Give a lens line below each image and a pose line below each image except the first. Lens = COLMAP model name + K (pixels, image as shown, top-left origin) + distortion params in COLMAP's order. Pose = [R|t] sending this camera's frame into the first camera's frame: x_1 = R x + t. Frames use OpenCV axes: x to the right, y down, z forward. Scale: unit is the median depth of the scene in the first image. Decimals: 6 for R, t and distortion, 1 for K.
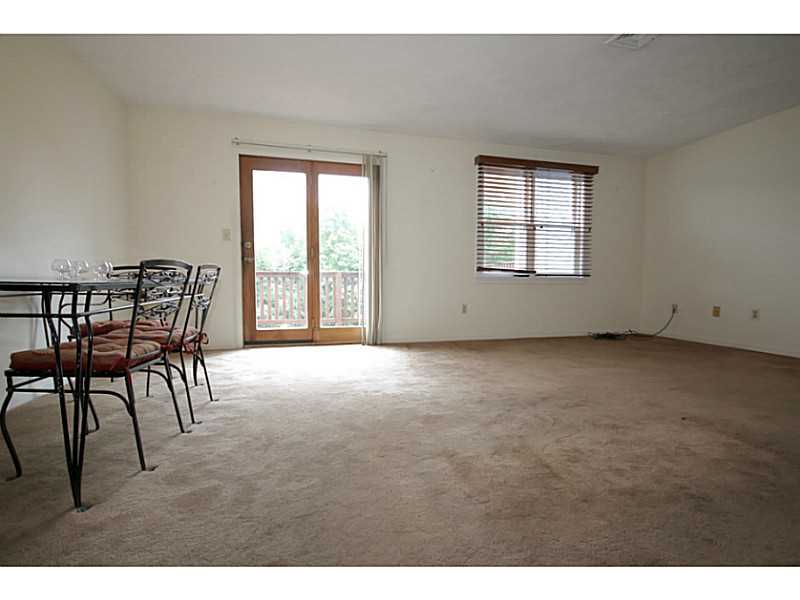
lens RADIAL K [[367.0, 0, 399.7], [0, 367.0, 298.8], [0, 0, 1]] dist [0.001098, -0.000397]
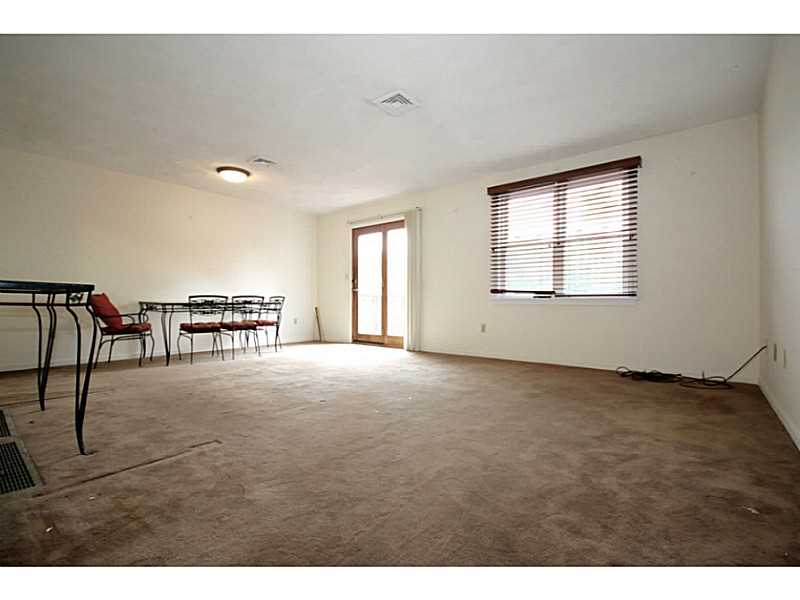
lens RADIAL K [[367.0, 0, 397.9], [0, 367.0, 299.4], [0, 0, 1]] dist [0.001098, -0.000397]
pose [[0.608015, -0.005944, -0.793904, 0.893851], [-0.021405, 0.999486, -0.023876, -0.026200], [0.793637, 0.031510, 0.607575, 0.127648]]
